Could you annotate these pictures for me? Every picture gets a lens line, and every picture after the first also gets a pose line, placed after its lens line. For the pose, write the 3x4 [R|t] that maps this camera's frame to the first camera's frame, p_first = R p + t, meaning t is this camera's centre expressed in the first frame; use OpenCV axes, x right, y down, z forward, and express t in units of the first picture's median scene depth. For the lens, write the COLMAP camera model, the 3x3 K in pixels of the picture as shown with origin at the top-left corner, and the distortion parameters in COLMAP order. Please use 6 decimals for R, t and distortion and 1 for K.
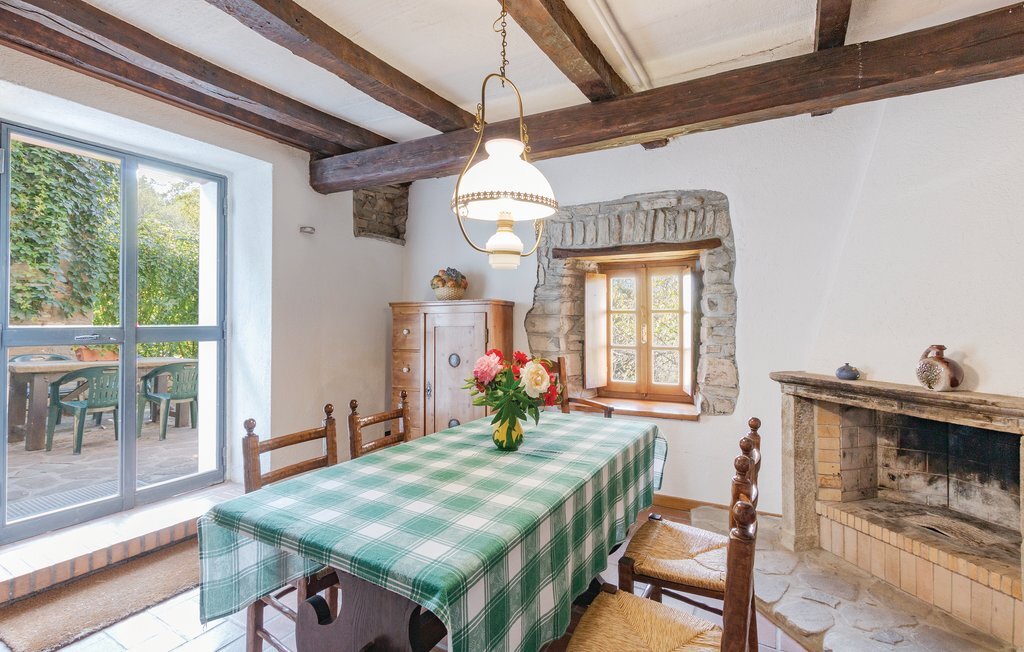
lens RADIAL K [[460.7, 0, 515.4], [0, 460.7, 317.3], [0, 0, 1]] dist [-0.001125, -0.000311]
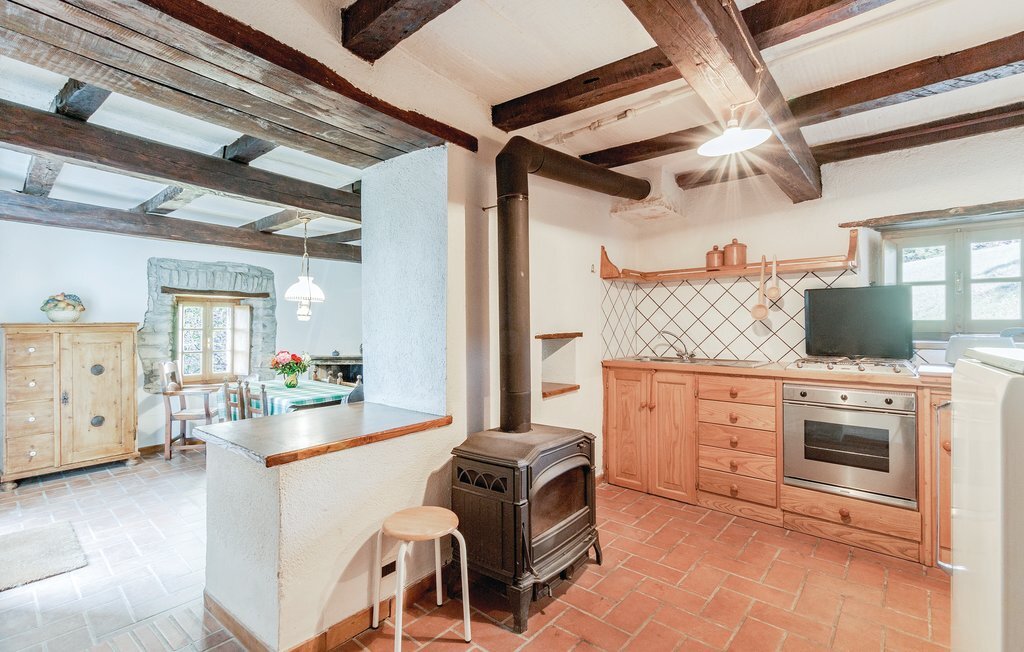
lens RADIAL K [[460.7, 0, 512.7], [0, 460.7, 326.1], [0, 0, 1]] dist [-0.001125, -0.000311]
pose [[0.170481, -0.003517, 0.985355, -1.233798], [-0.008199, 0.999954, 0.004988, -0.043843], [-0.985327, -0.008929, 0.170444, -0.348871]]
